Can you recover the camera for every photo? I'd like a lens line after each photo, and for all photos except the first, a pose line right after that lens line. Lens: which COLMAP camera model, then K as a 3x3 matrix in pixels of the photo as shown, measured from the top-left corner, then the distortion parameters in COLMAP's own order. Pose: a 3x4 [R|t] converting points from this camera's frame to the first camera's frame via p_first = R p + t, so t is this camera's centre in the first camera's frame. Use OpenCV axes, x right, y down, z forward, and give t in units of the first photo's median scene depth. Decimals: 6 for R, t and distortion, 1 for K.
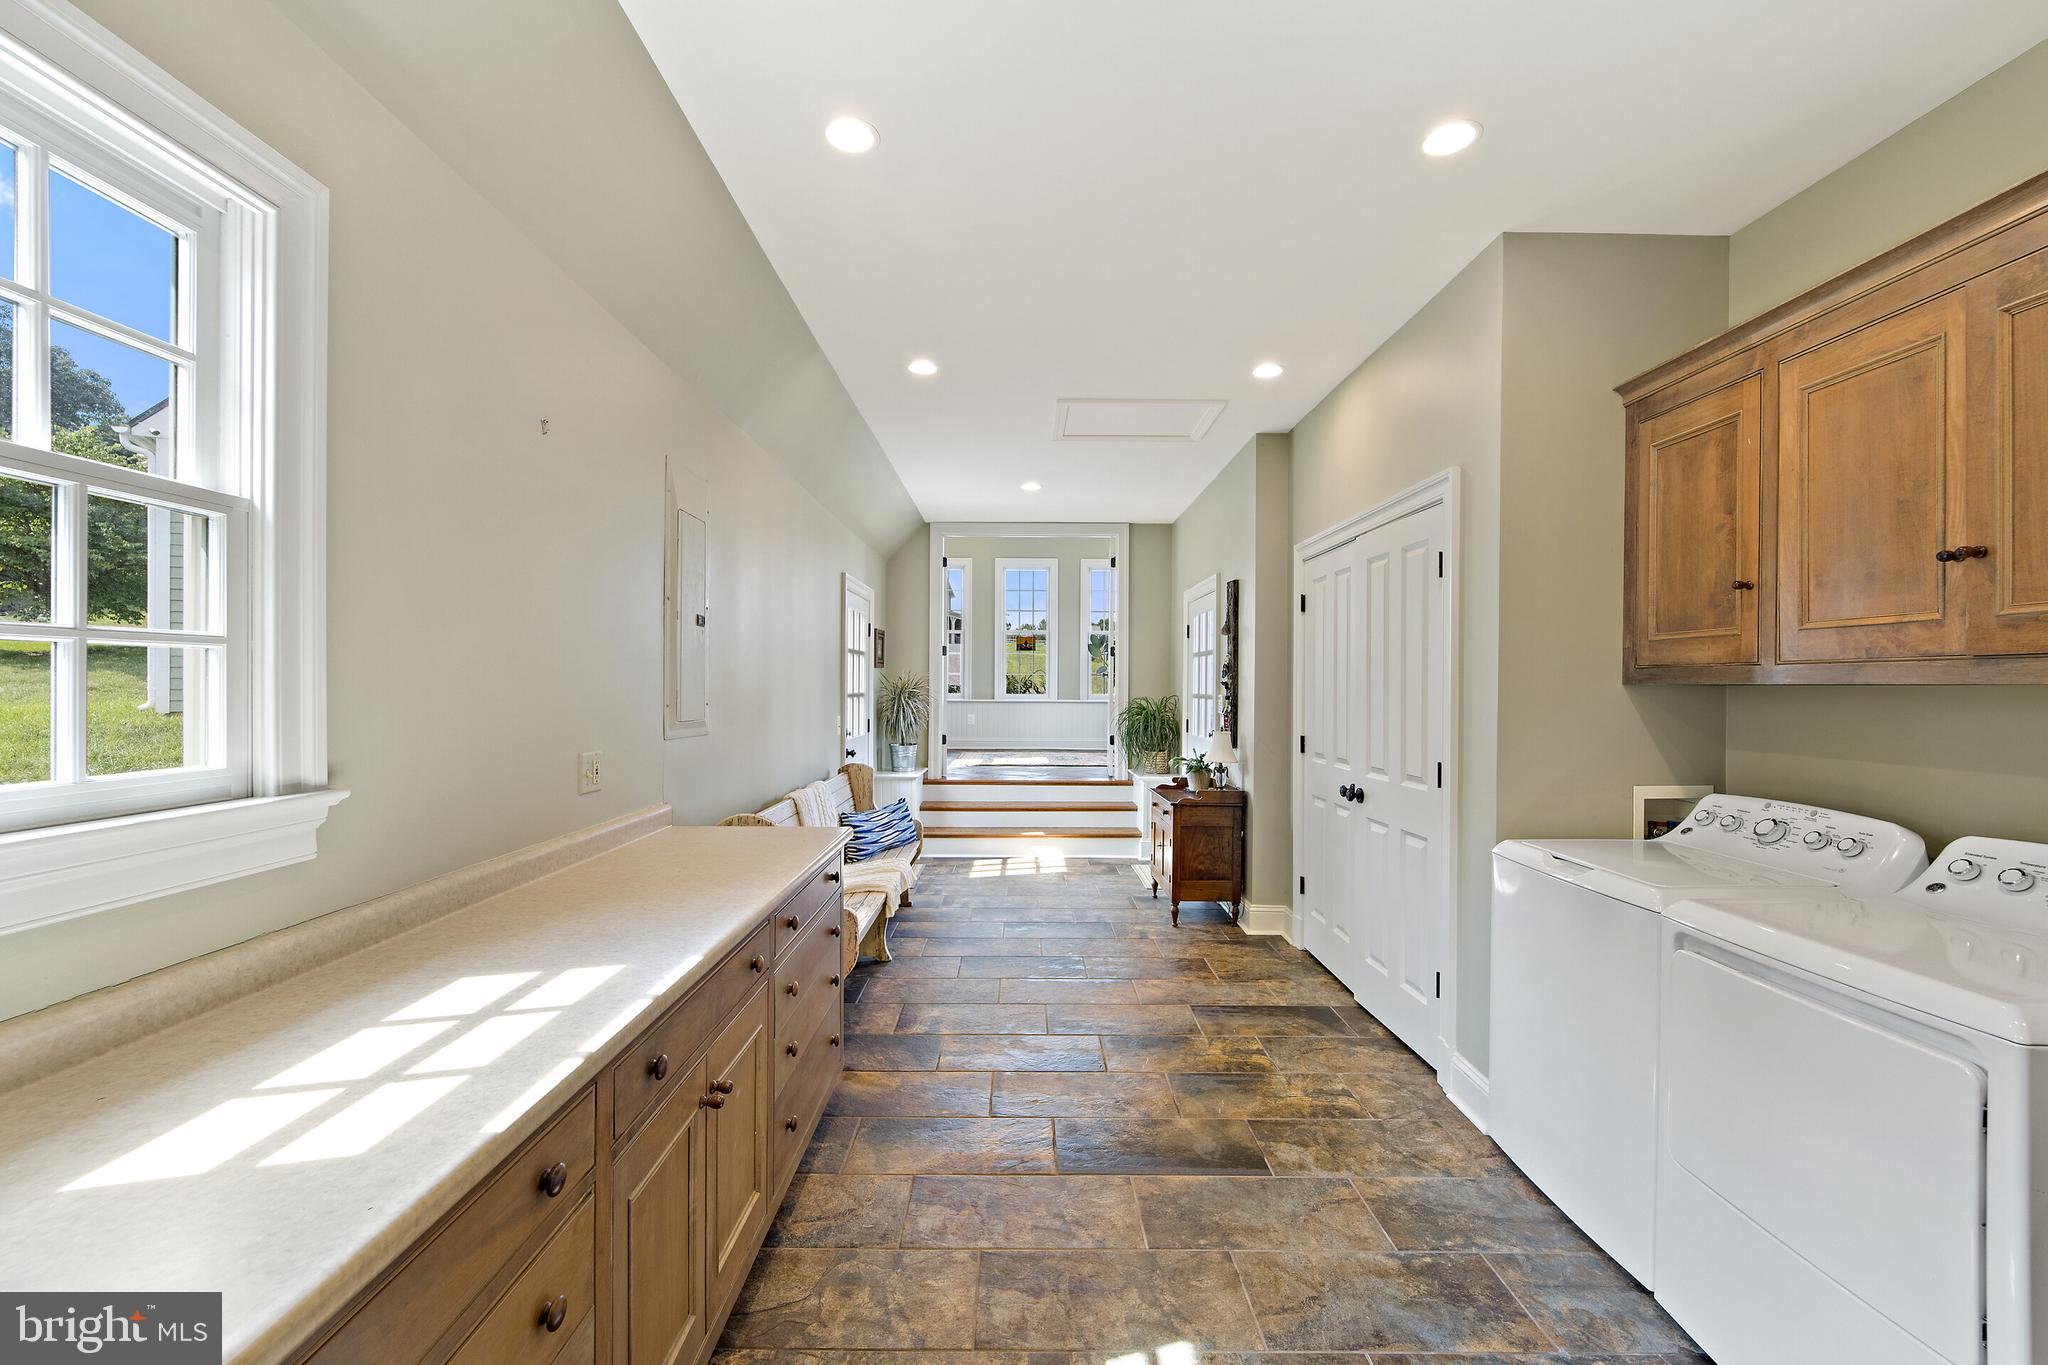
lens RADIAL K [[832.8, 0, 1024.0], [0, 832.8, 678.8], [0, 0, 1]] dist [0.019066, -0.011343]
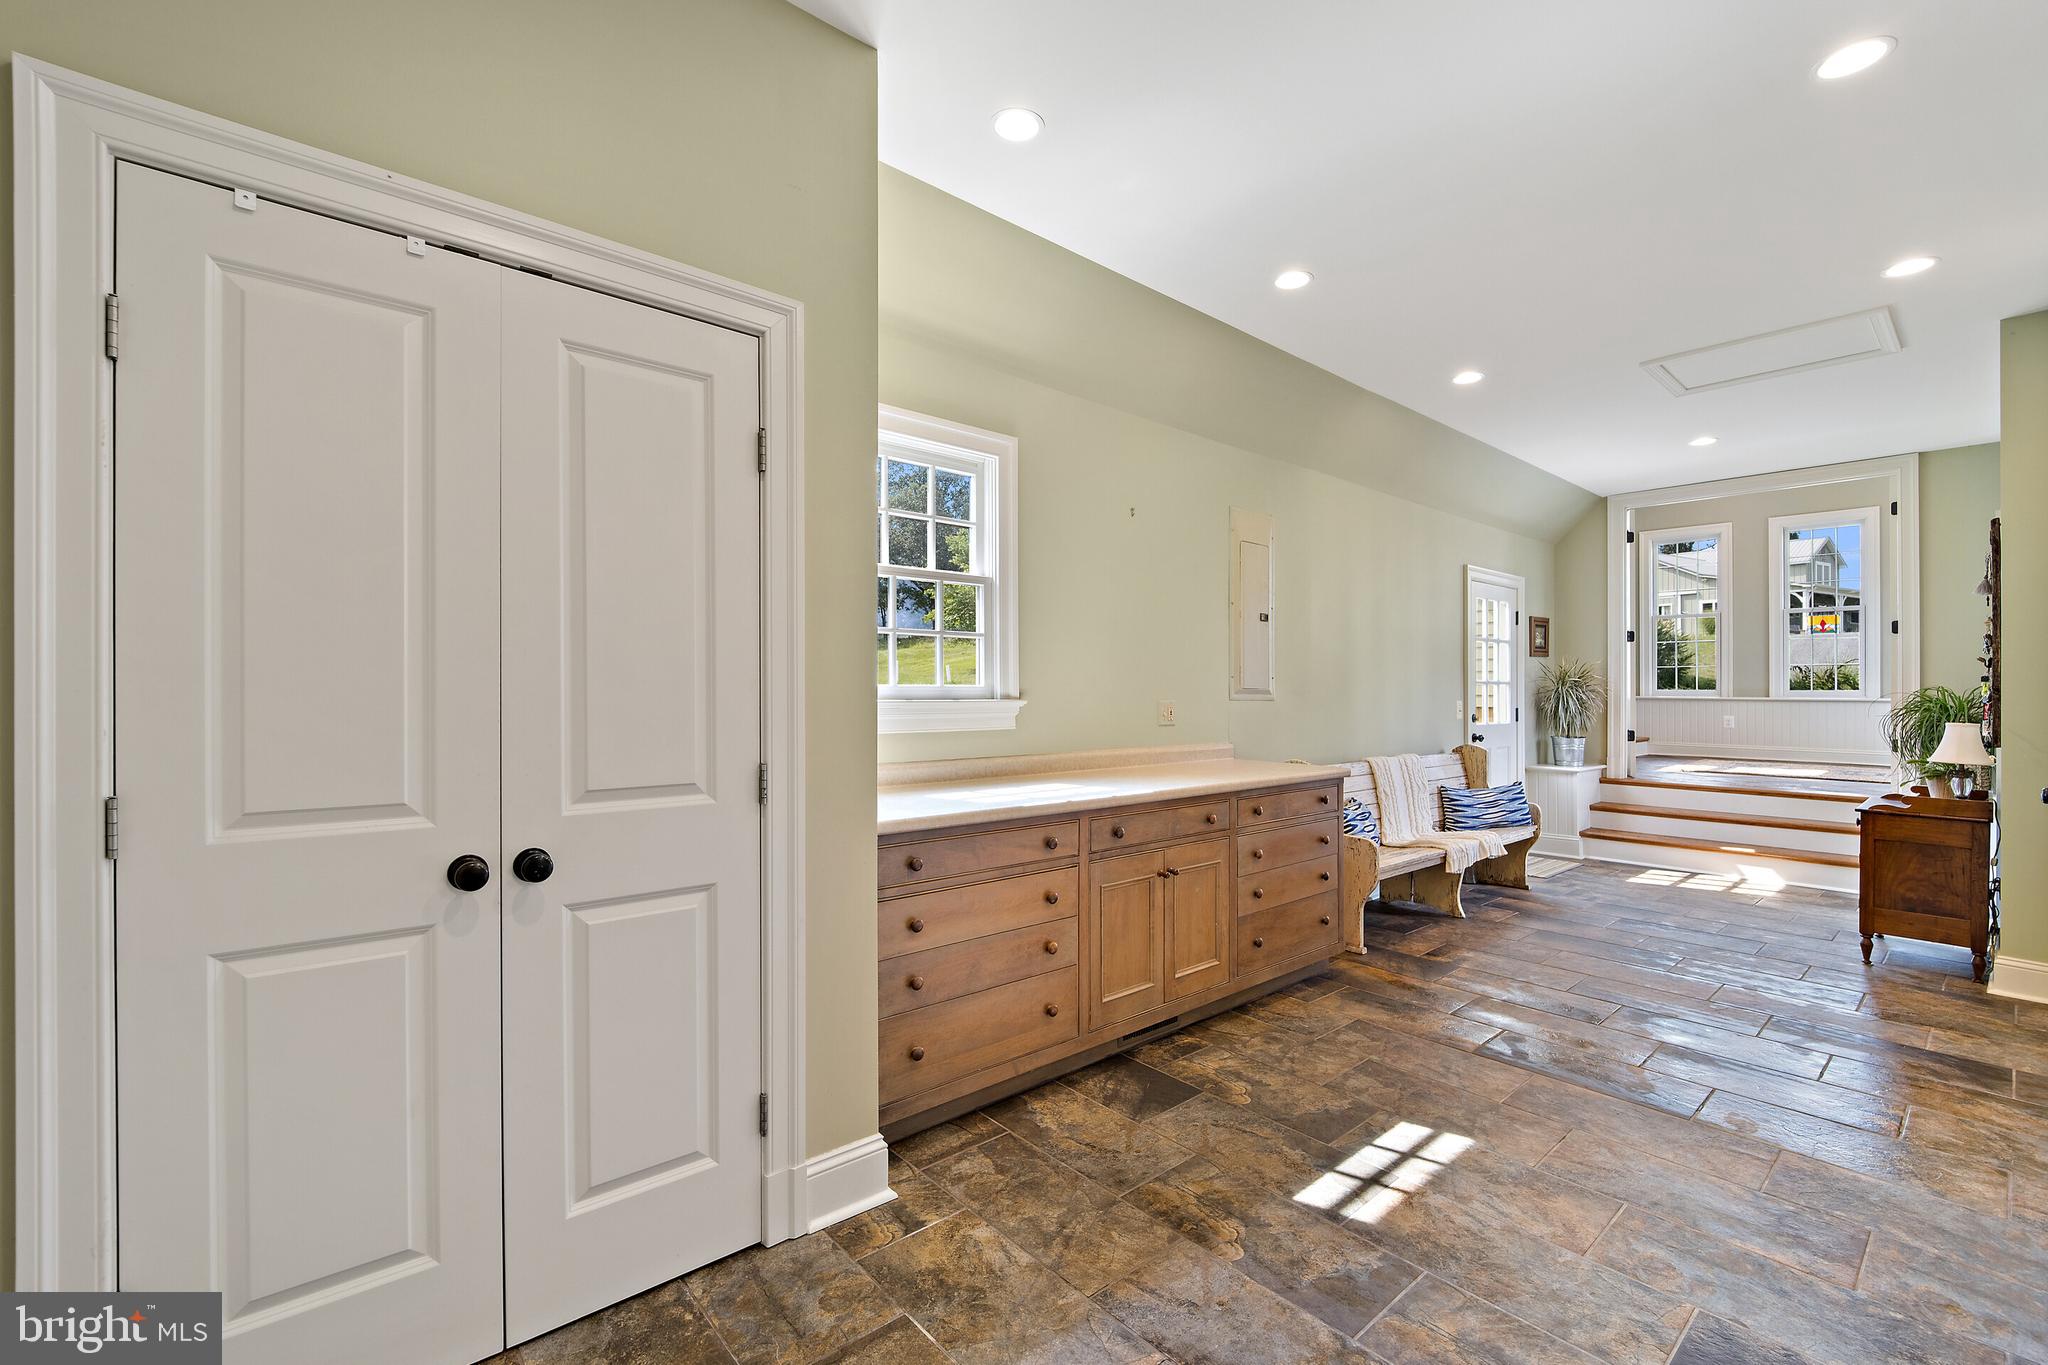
lens RADIAL K [[873.6, 0, 1024.0], [0, 873.6, 682.5], [0, 0, 1]] dist [-0.001047, -0.000089]
pose [[0.651686, -0.006227, -0.758464, 0.291953], [0.003197, 0.999980, -0.005463, 0.028913], [0.758482, 0.001135, 0.651692, -0.160981]]
